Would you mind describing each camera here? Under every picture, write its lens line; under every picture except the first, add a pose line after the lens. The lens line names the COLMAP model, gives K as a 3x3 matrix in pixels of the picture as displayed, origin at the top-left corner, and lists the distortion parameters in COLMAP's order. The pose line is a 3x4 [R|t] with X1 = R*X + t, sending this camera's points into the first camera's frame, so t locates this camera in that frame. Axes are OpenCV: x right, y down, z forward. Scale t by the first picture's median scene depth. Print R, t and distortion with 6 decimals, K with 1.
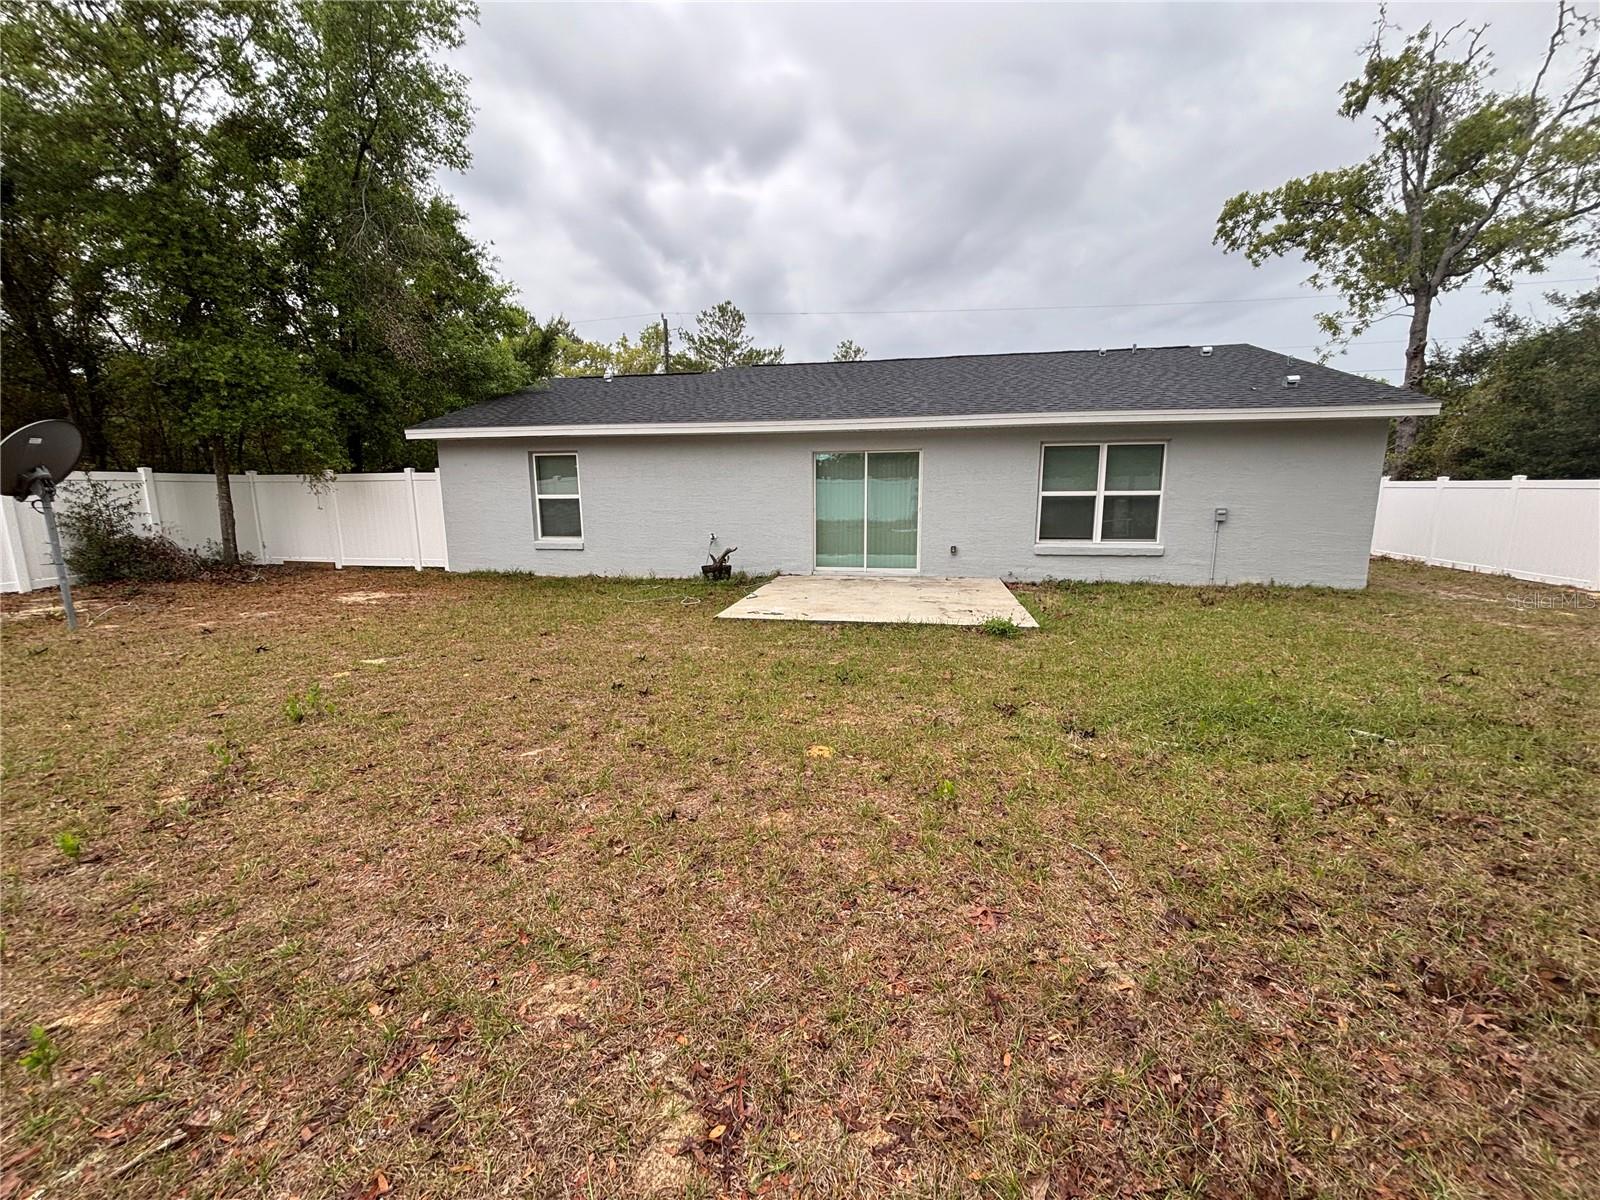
lens RADIAL K [[650.0, 0, 802.1], [0, 650.0, 598.5], [0, 0, 1]] dist [0.001199, 0.000065]
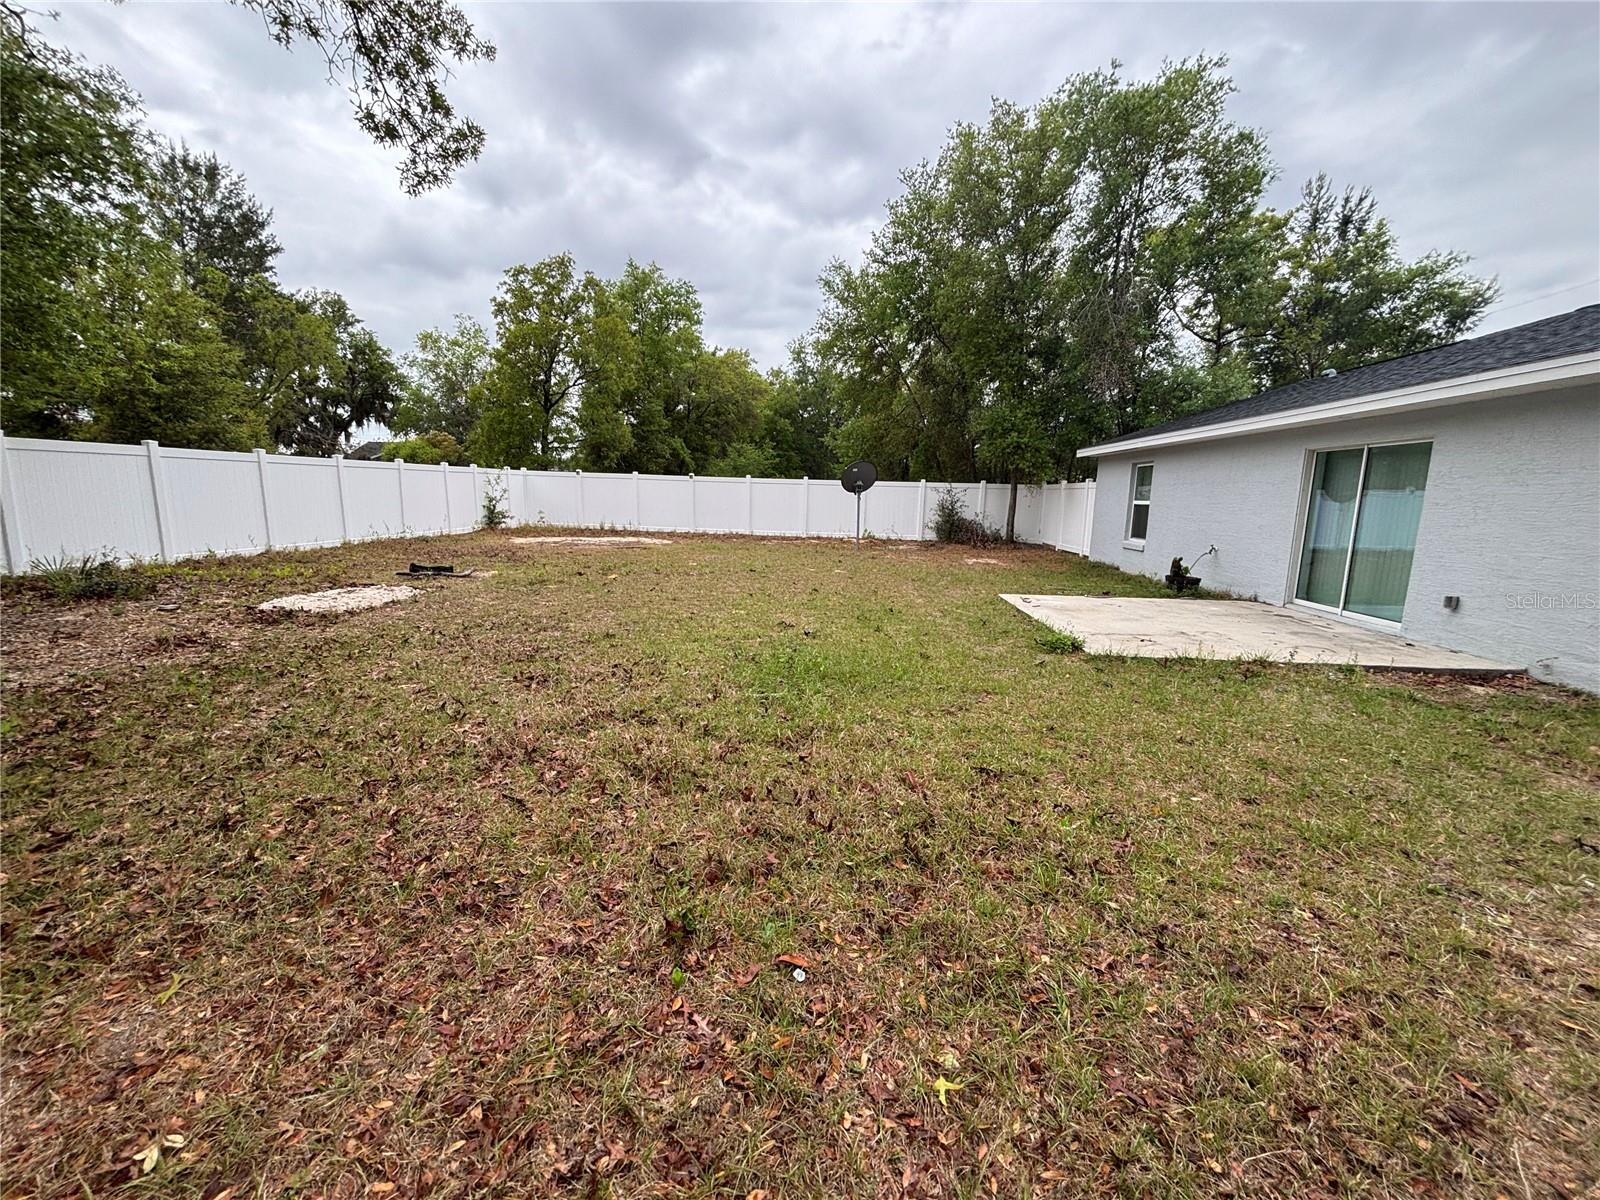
lens RADIAL K [[650.8, 0, 805.2], [0, 650.8, 606.1], [0, 0, 1]] dist [0.002185, 0.000309]
pose [[0.133744, 0.178522, -0.974804, 0.669651], [-0.186285, 0.970635, 0.152200, -0.045553], [0.973350, 0.161236, 0.163072, 0.276929]]
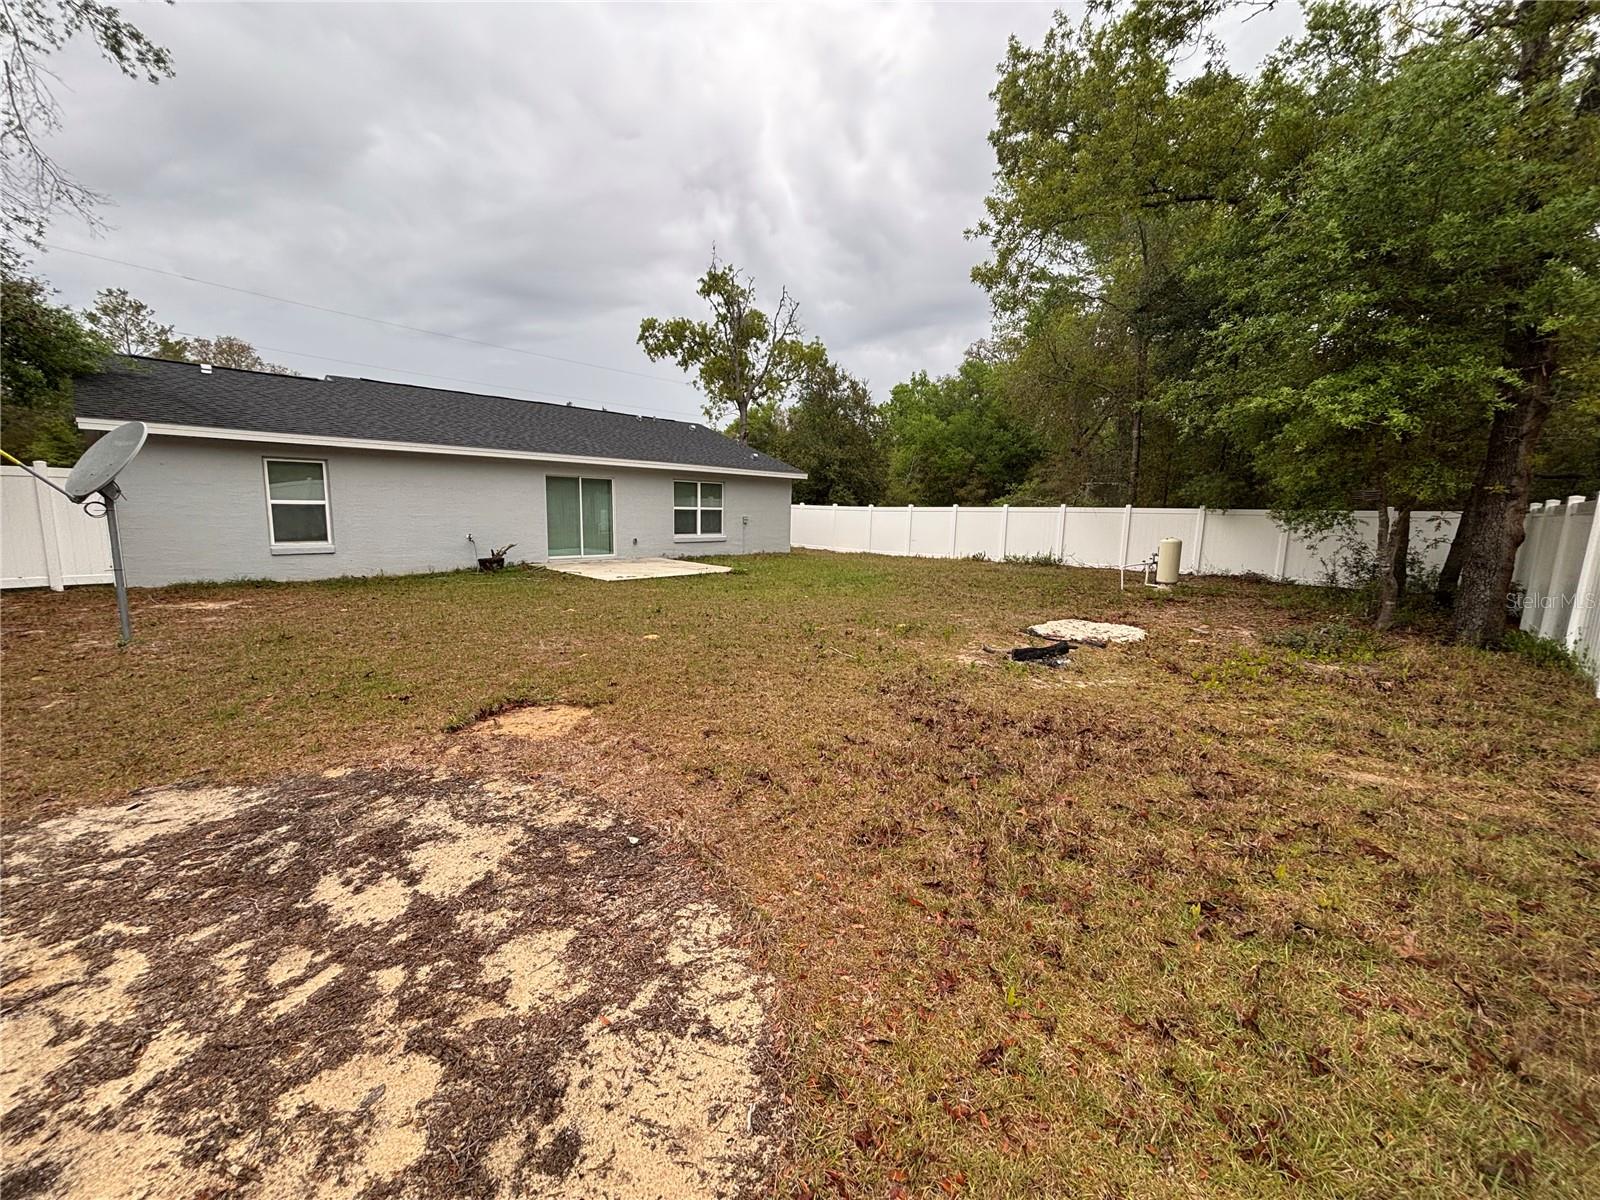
lens RADIAL K [[650.0, 0, 802.1], [0, 650.0, 598.5], [0, 0, 1]] dist [0.001199, 0.000065]
pose [[0.547065, -0.099457, 0.831161, -0.800273], [0.112241, 0.992666, 0.044906, 0.035829], [-0.829531, 0.068724, 0.554216, -0.210175]]
